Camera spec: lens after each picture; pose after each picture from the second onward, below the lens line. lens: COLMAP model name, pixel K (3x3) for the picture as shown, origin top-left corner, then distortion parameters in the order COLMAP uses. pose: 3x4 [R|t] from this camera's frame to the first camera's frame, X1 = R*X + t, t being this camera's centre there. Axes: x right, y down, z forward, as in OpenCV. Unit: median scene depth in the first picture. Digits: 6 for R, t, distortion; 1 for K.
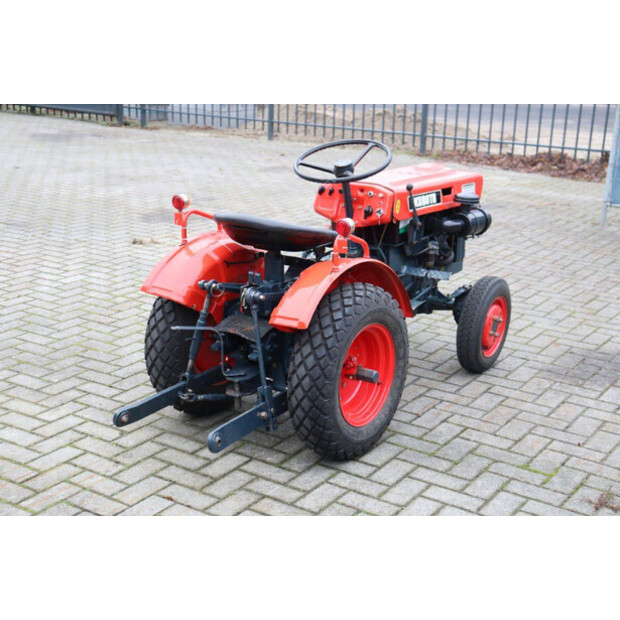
lens RADIAL K [[930.1, 0, 308.7], [0, 930.1, 311.8], [0, 0, 1]] dist [0.126416, 0.000000]
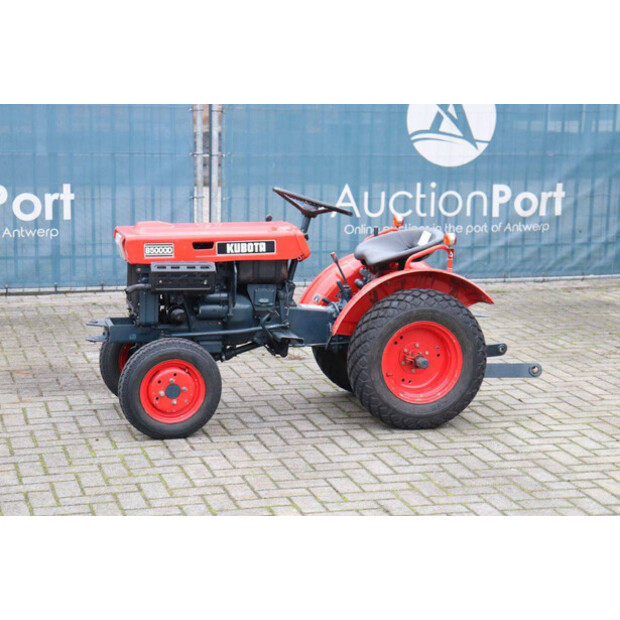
lens RADIAL K [[1409.8, 0, 309.0], [0, 1409.8, 295.4], [0, 0, 1]] dist [0.360155, 0.000000]
pose [[-0.757826, -0.137761, 0.637747, -1.171444], [0.153198, 0.912559, 0.379166, -0.769087], [-0.634216, 0.385044, -0.670456, 2.369606]]
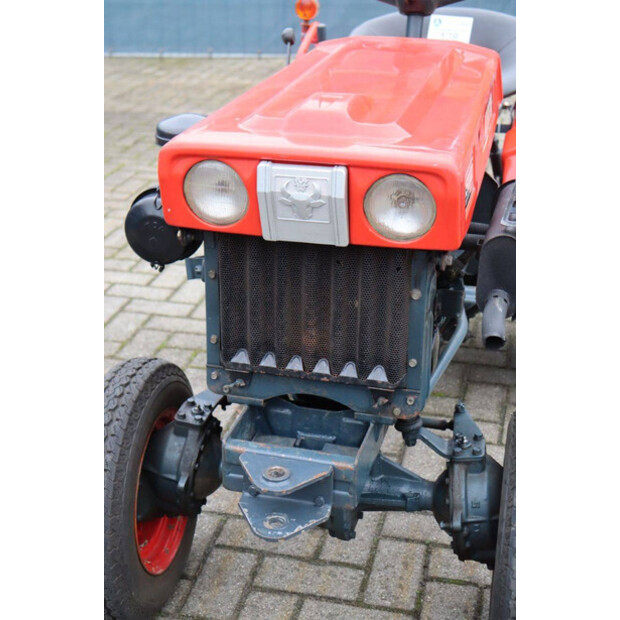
lens RADIAL K [[1032.9, 0, 310.6], [0, 1032.9, 310.7], [0, 0, 1]] dist [0.251377, 0.000000]
pose [[-0.938085, 0.109205, -0.328741, 0.310409], [-0.124142, 0.779990, 0.613355, -0.381251], [0.323396, 0.616190, -0.718140, 1.583485]]
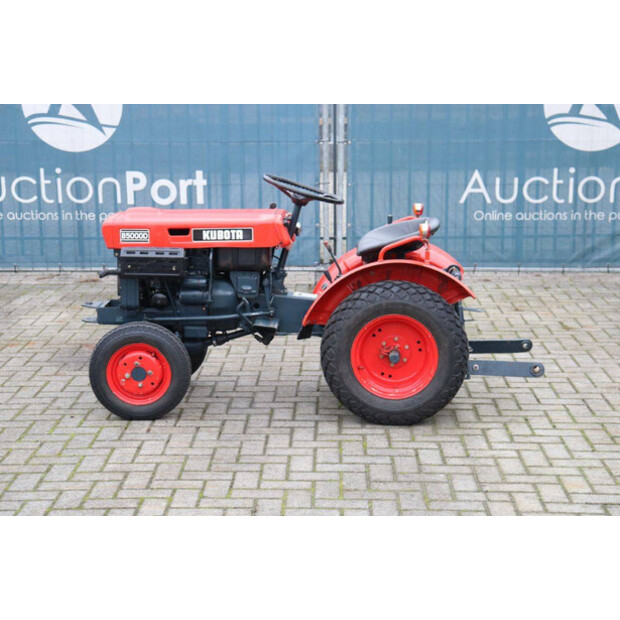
lens RADIAL K [[1280.5, 0, 304.9], [0, 1280.5, 306.0], [0, 0, 1]] dist [0.311489, 0.000000]
pose [[-0.528333, -0.178744, 0.830009, -1.390038], [0.235293, 0.908474, 0.345415, -0.613644], [-0.815783, 0.377790, -0.437920, 1.856407]]
